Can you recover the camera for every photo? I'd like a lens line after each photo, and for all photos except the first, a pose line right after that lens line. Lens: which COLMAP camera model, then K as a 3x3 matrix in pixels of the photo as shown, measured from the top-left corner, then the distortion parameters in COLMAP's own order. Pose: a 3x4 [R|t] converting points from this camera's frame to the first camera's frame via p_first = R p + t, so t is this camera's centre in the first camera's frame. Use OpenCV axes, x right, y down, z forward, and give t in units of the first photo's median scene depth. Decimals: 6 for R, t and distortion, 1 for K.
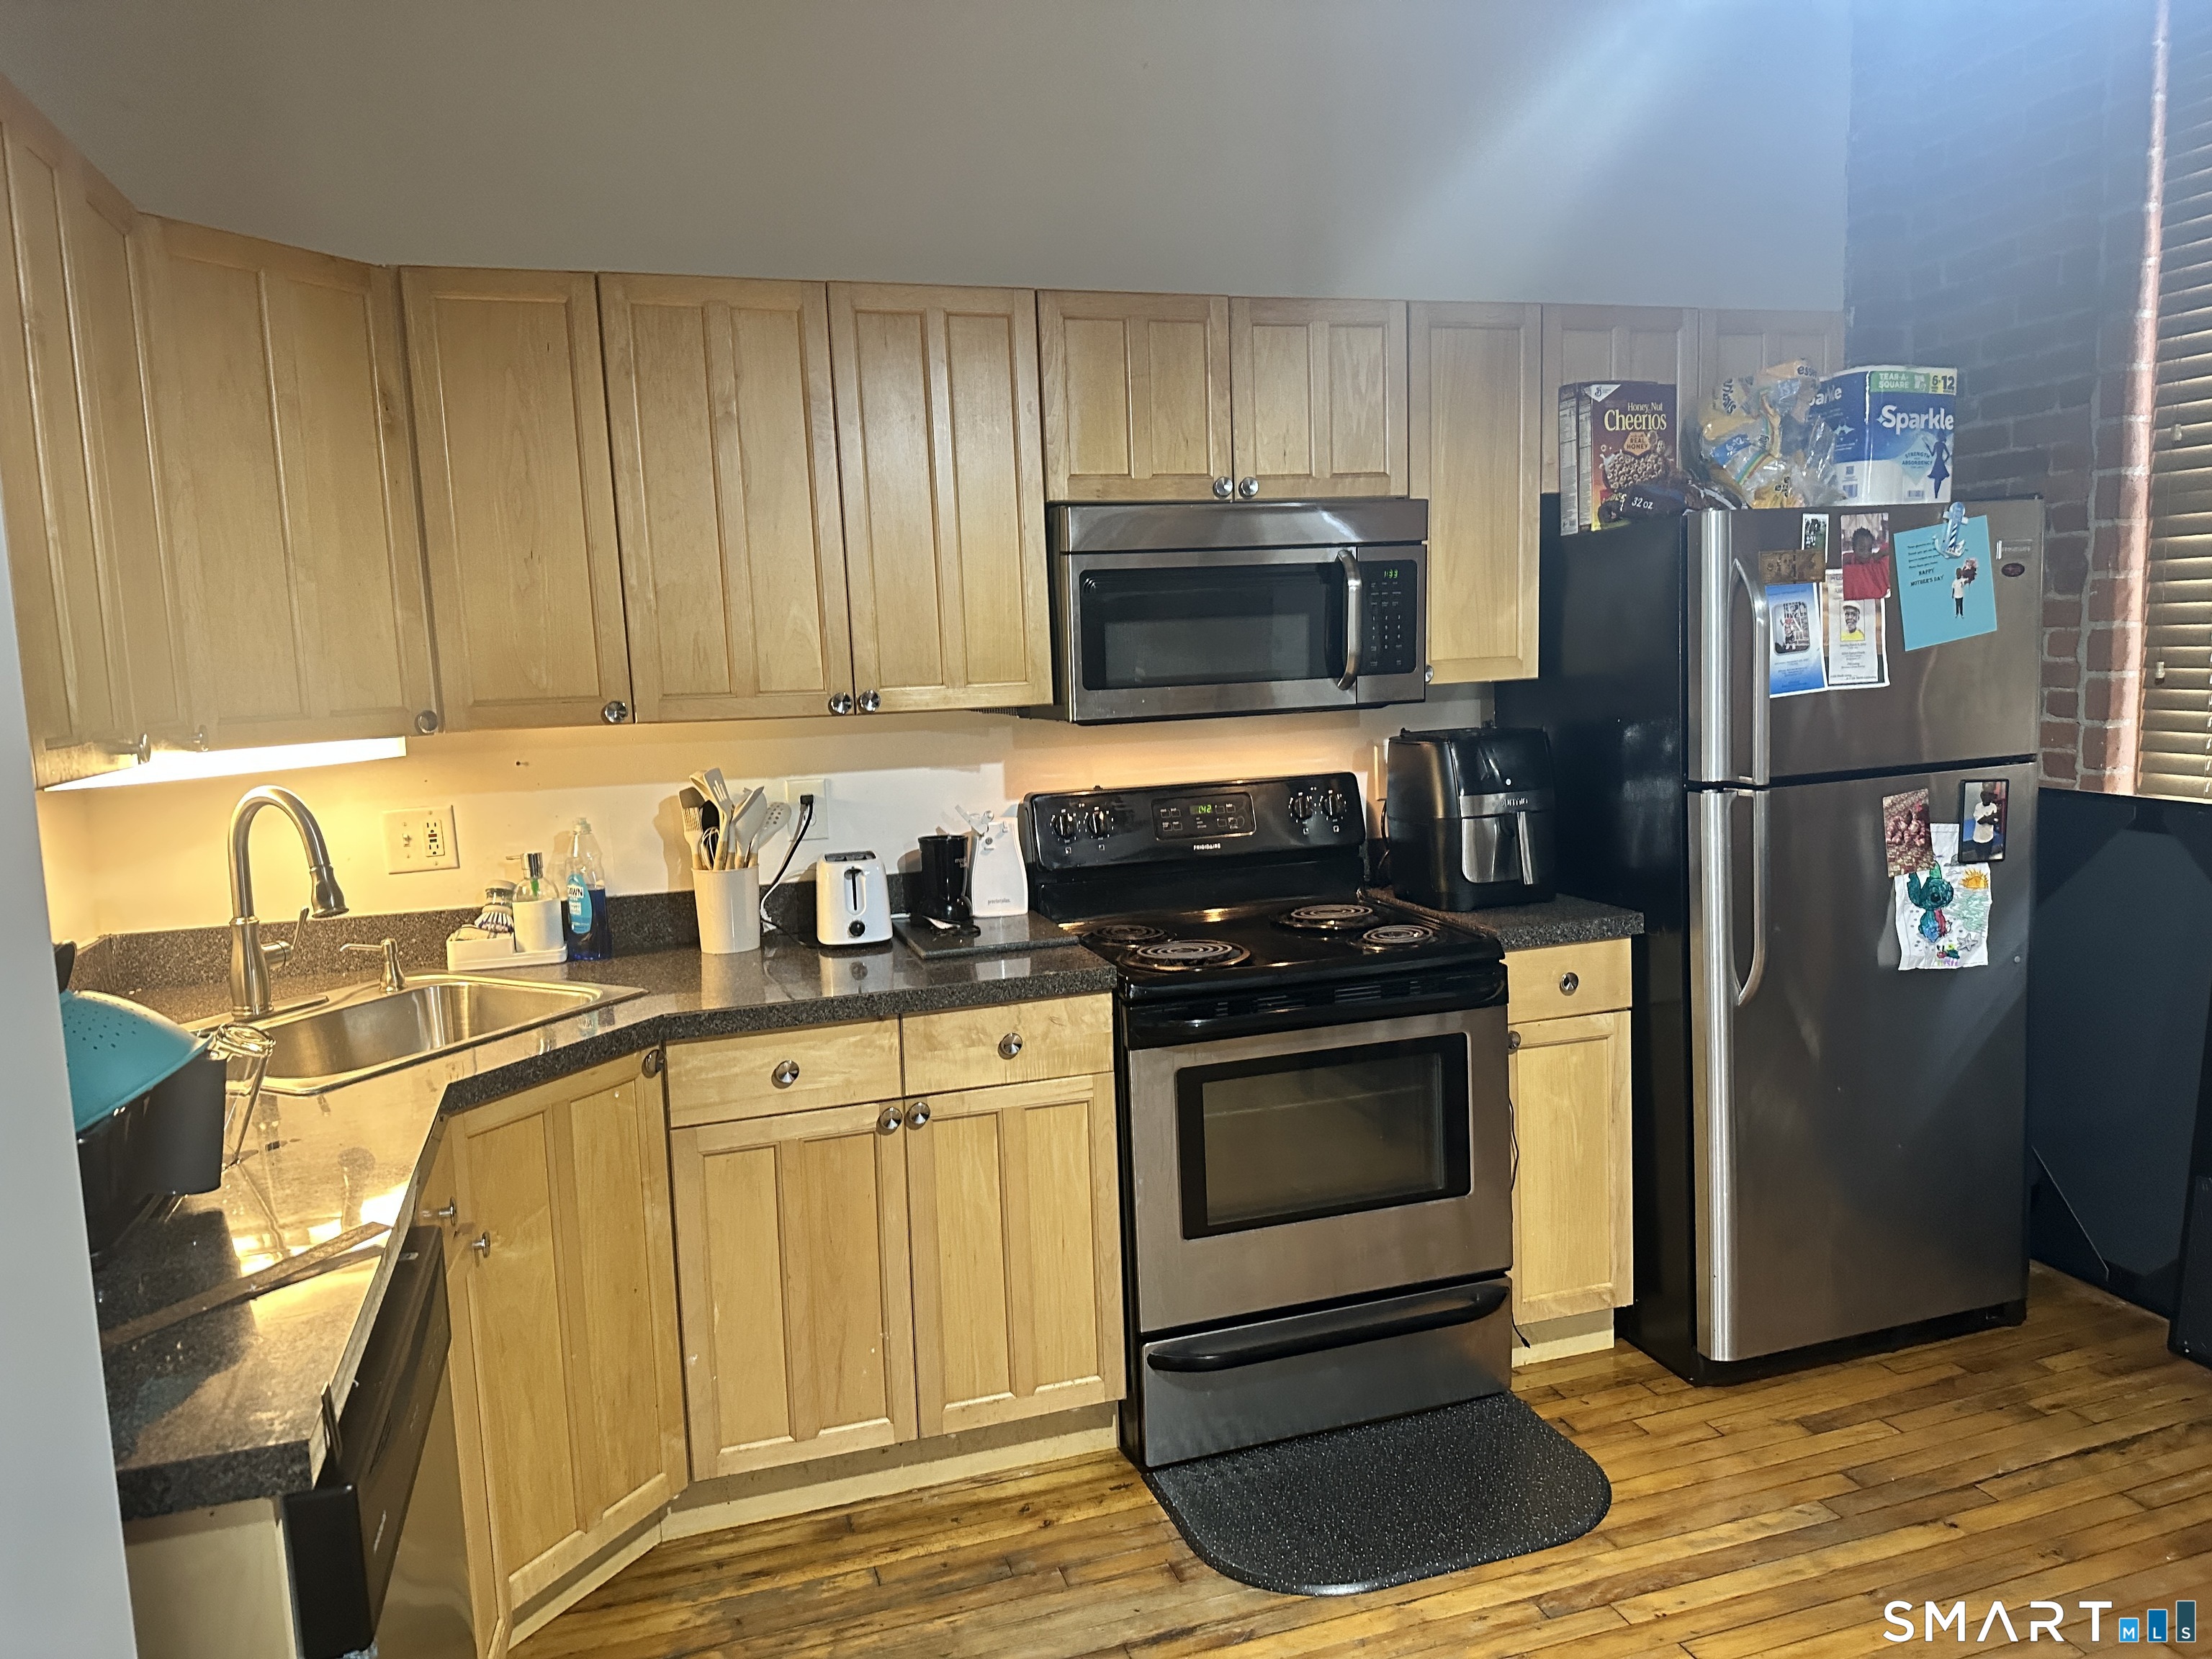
lens RADIAL K [[1539.5, 0, 1126.9], [0, 1539.5, 848.5], [0, 0, 1]] dist [0.084642, -0.104308]
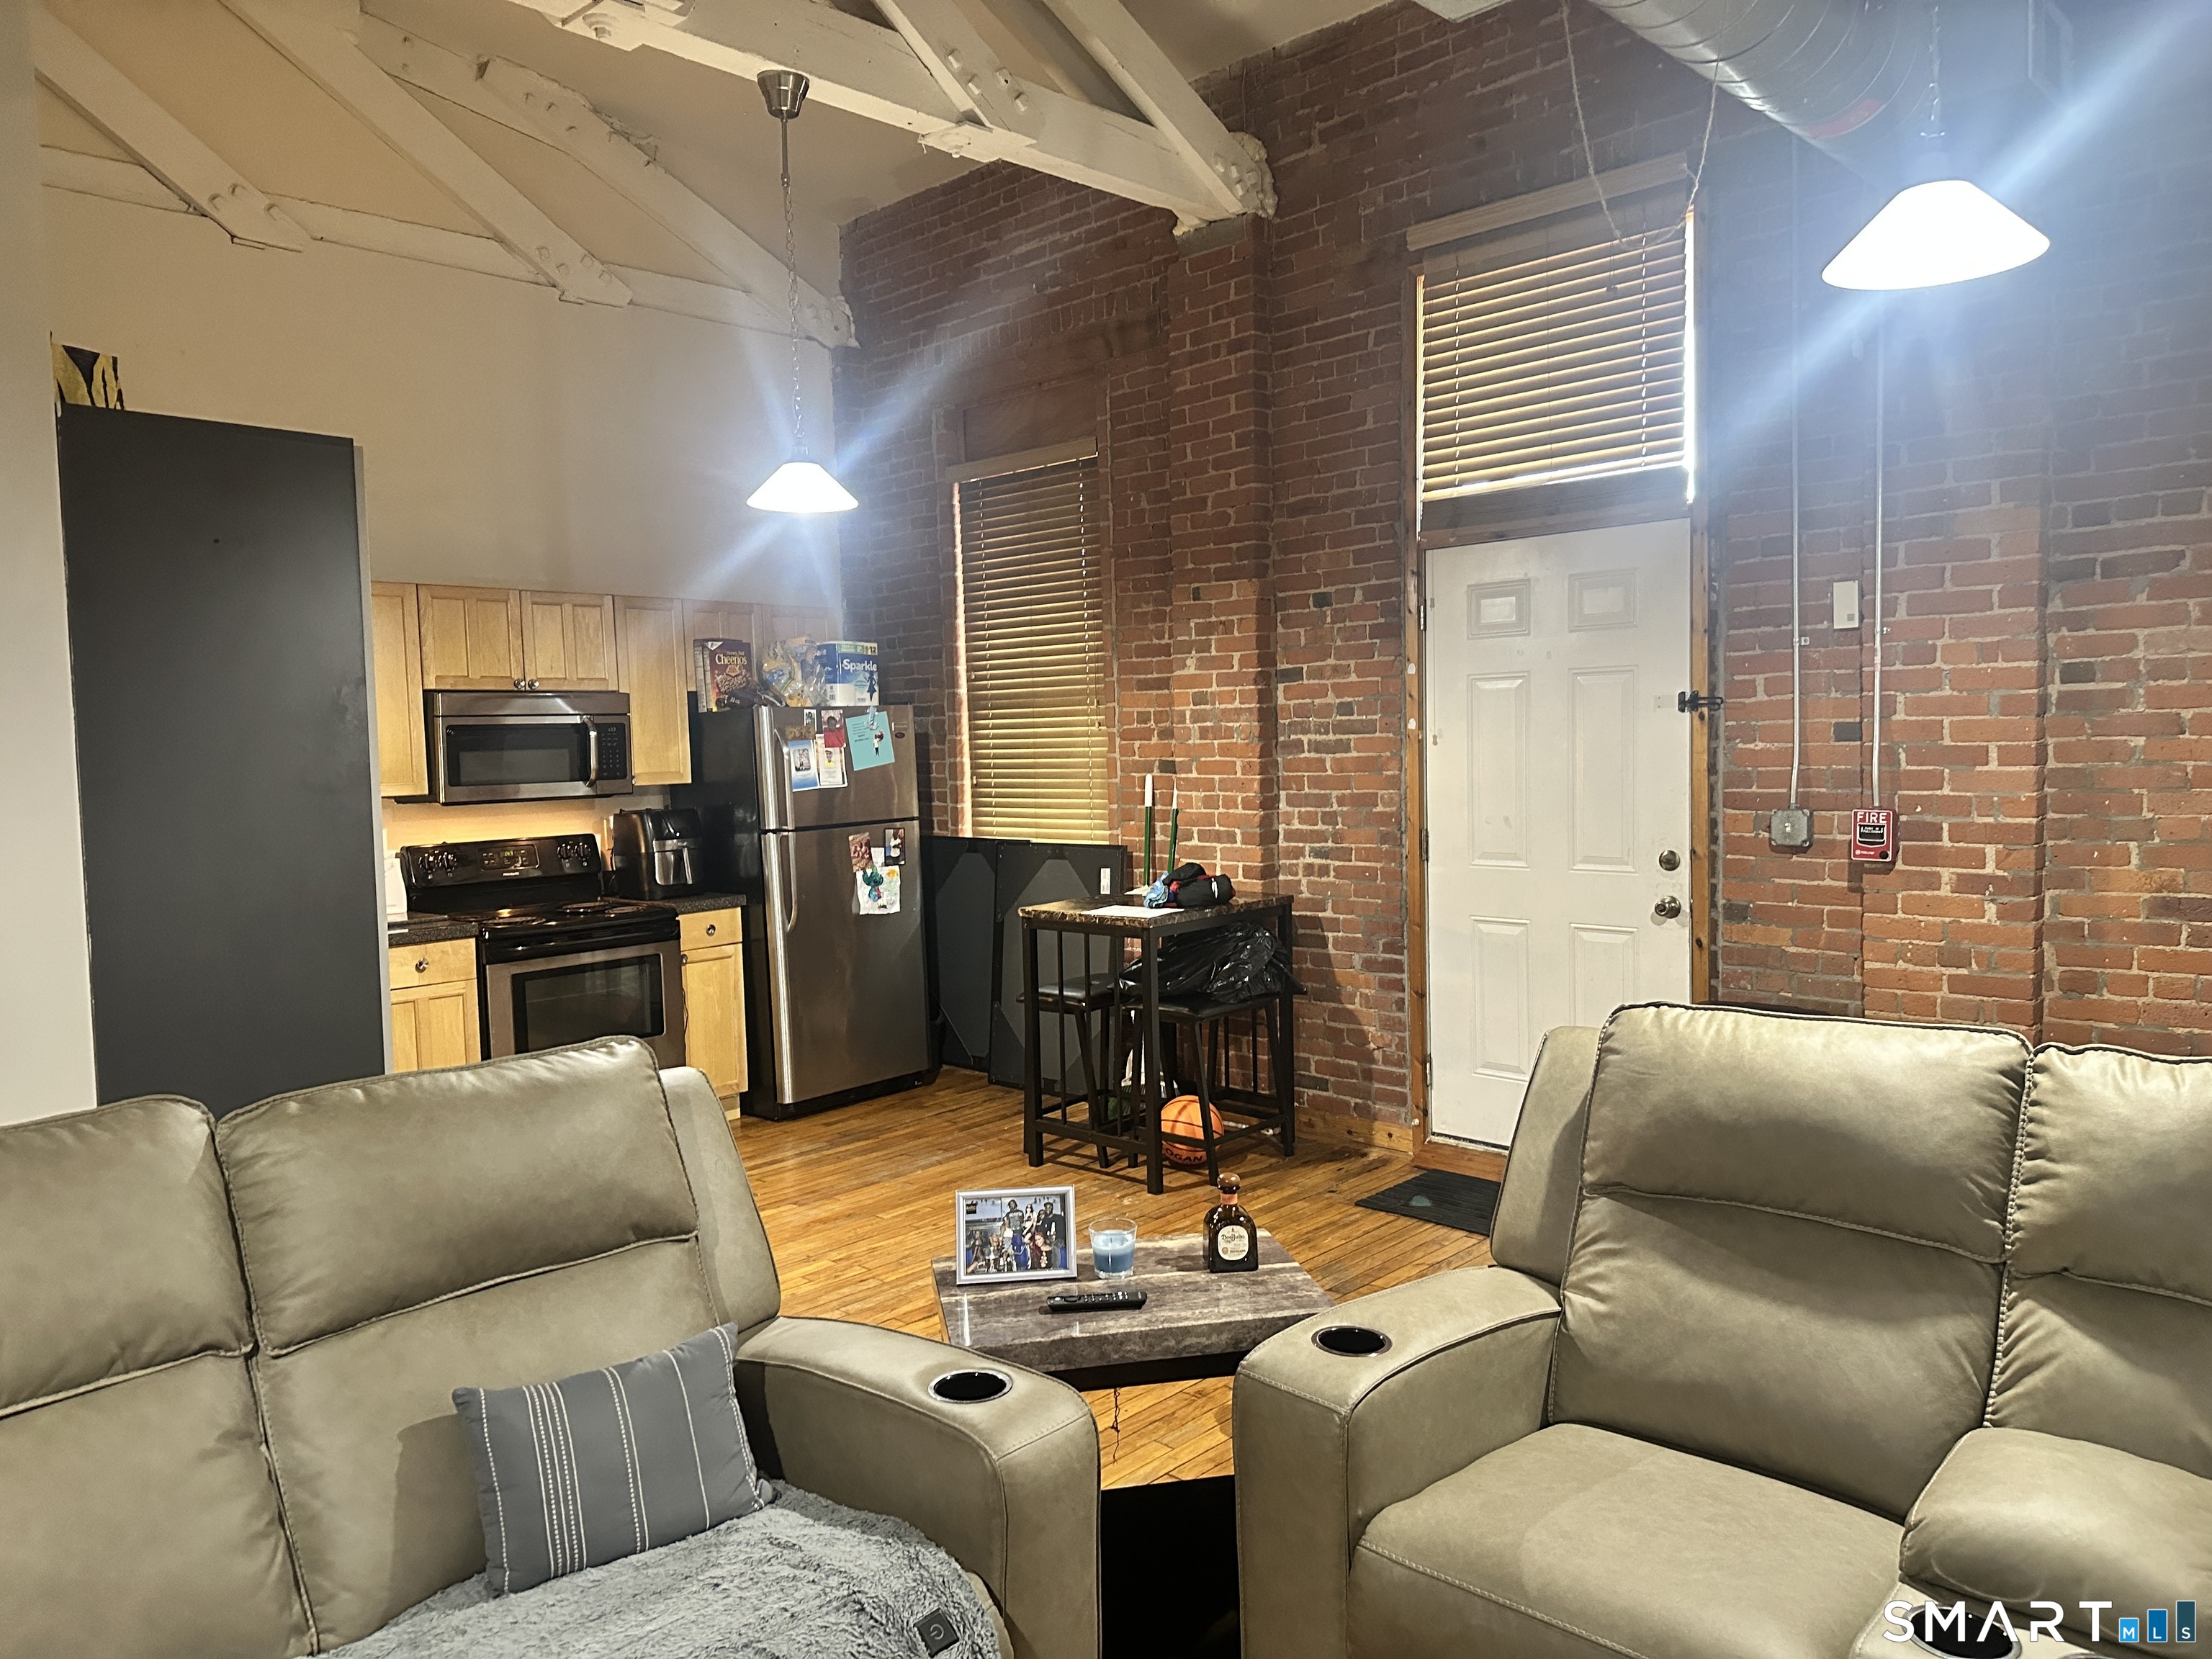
lens RADIAL K [[1539.5, 0, 1114.3], [0, 1539.5, 842.8], [0, 0, 1]] dist [0.084642, -0.104308]
pose [[0.878063, -0.019031, 0.478166, -0.227697], [0.058442, 0.995994, -0.067678, 0.144866], [-0.474962, 0.087370, 0.875658, -1.078586]]
